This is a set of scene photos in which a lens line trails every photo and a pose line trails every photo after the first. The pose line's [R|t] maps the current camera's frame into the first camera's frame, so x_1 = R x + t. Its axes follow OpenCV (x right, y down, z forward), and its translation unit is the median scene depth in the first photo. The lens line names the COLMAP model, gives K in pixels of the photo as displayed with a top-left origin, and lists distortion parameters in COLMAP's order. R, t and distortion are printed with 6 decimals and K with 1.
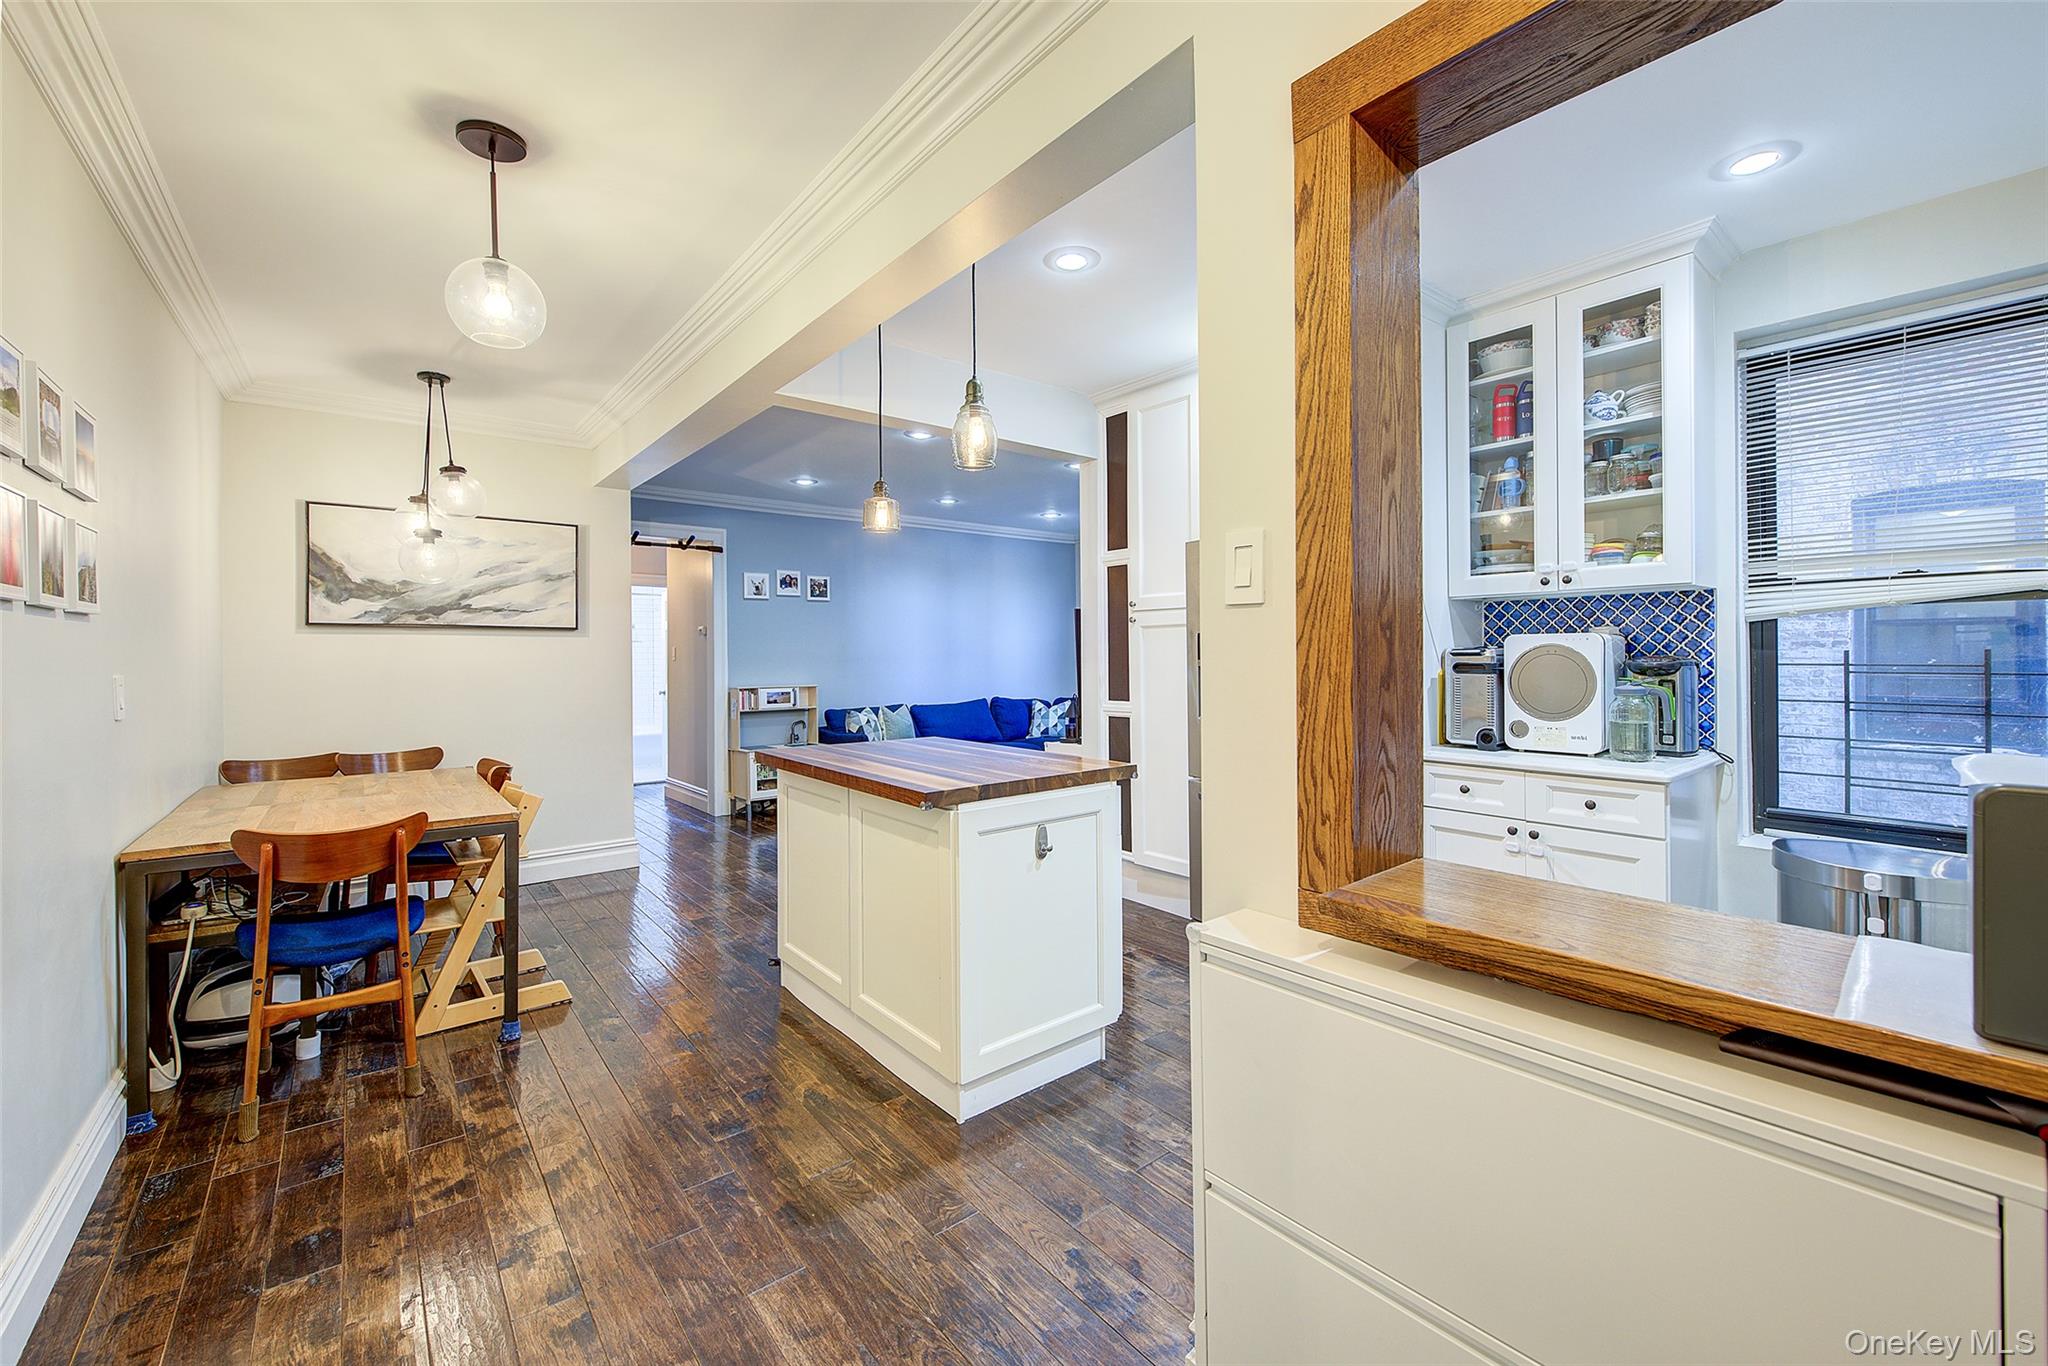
lens RADIAL K [[809.3, 0, 1021.6], [0, 809.3, 657.2], [0, 0, 1]] dist [0.024038, -0.000063]
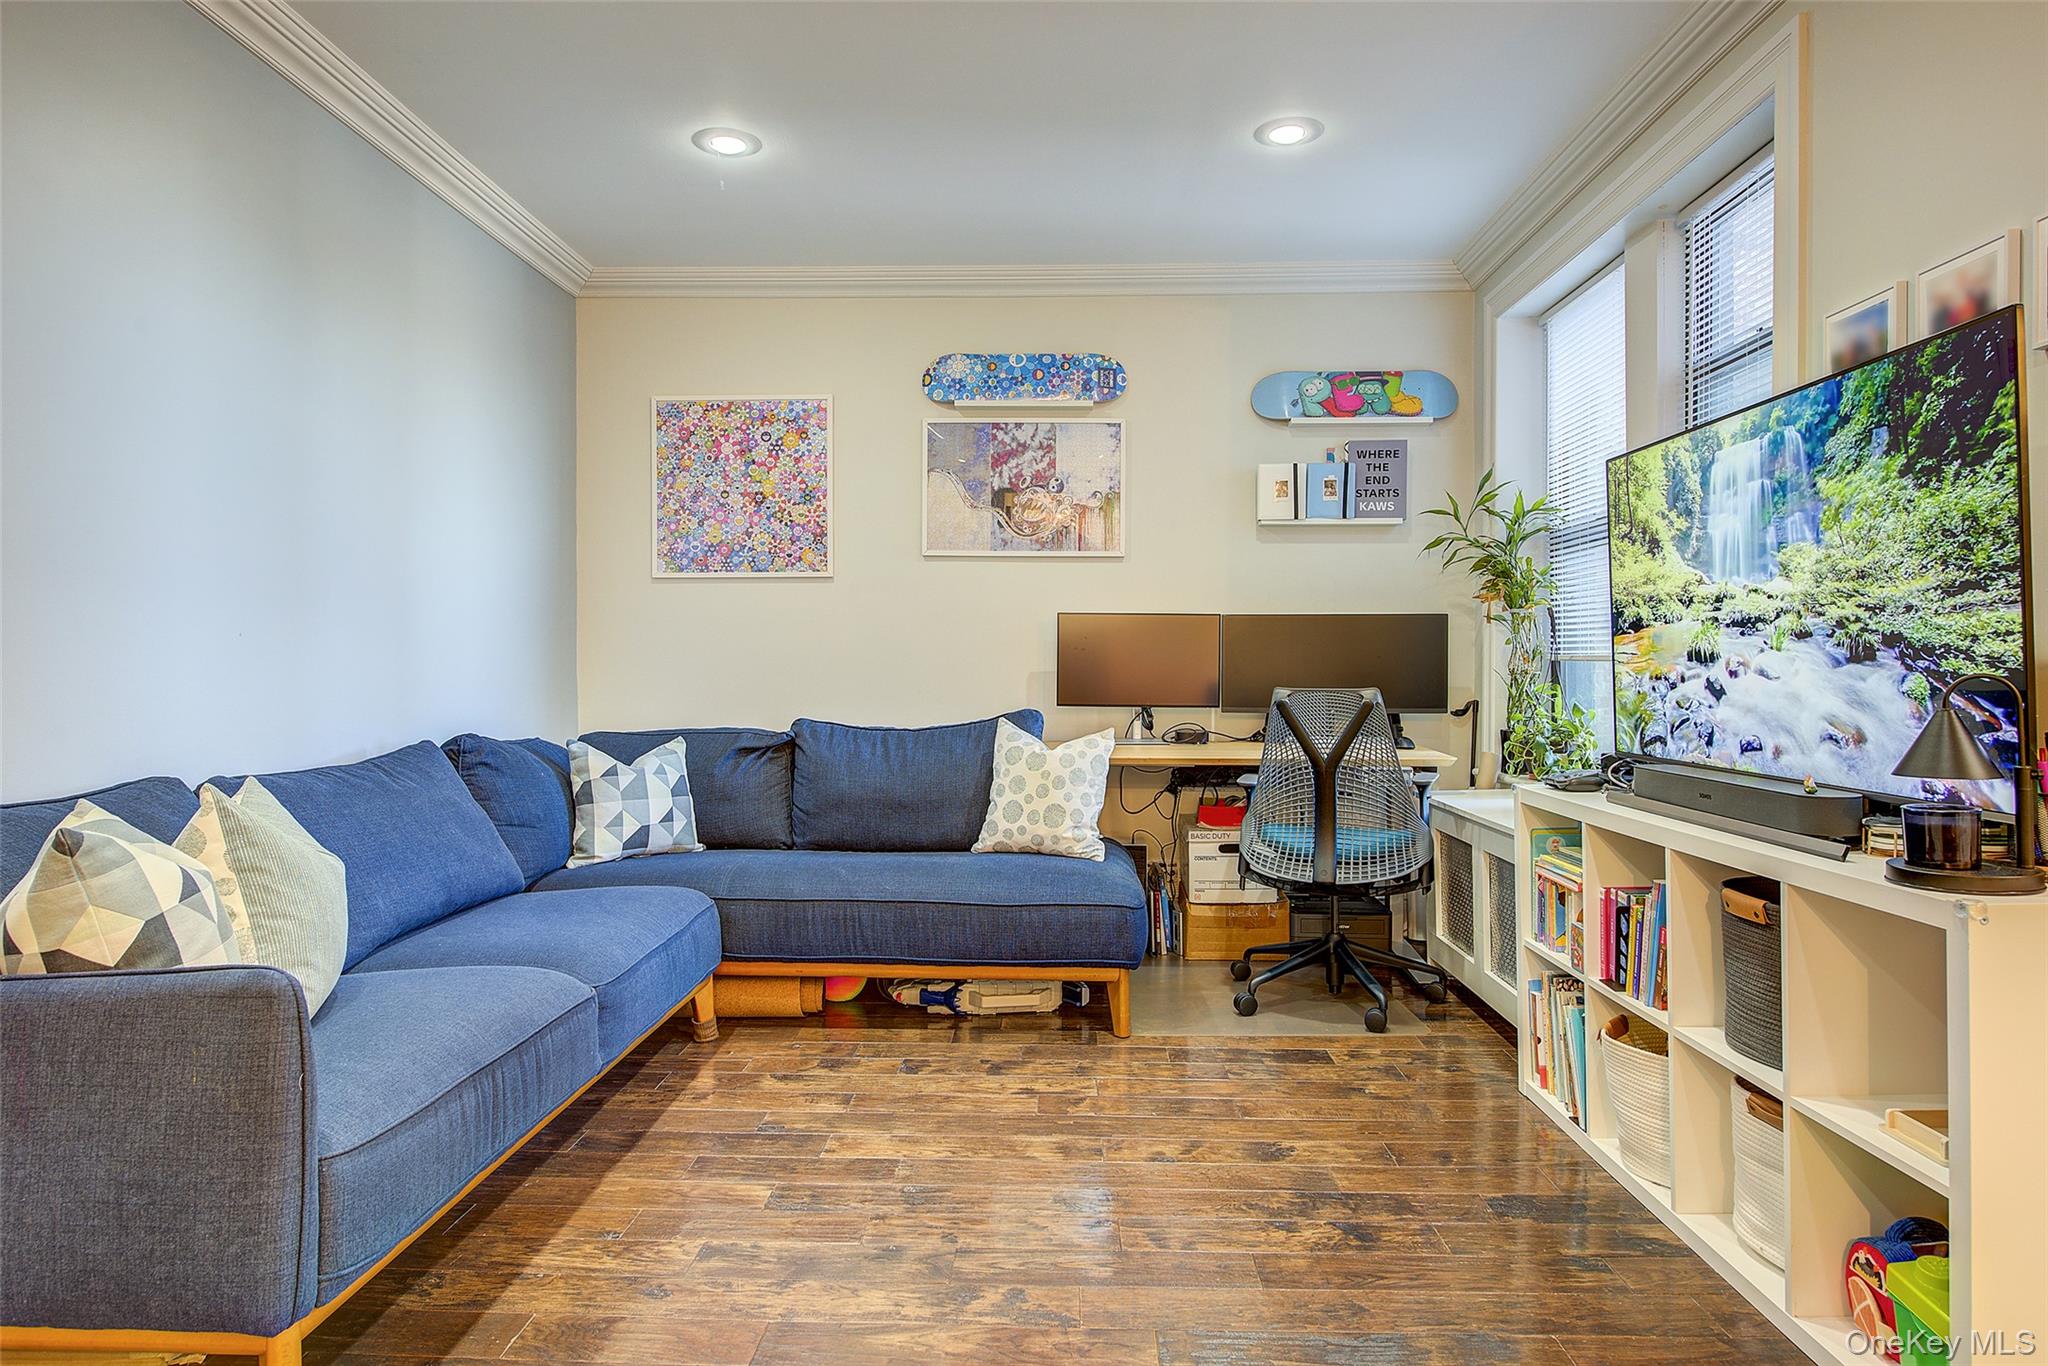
lens RADIAL K [[1180.9, 0, 1024.0], [0, 1180.9, 683.0], [0, 0, 1]] dist [0.000766, 0.000108]
pose [[0.659034, 0.002507, 0.752109, -0.574149], [-0.007297, 0.999969, 0.003061, 0.075466], [-0.752078, -0.007505, 0.659031, 1.541642]]
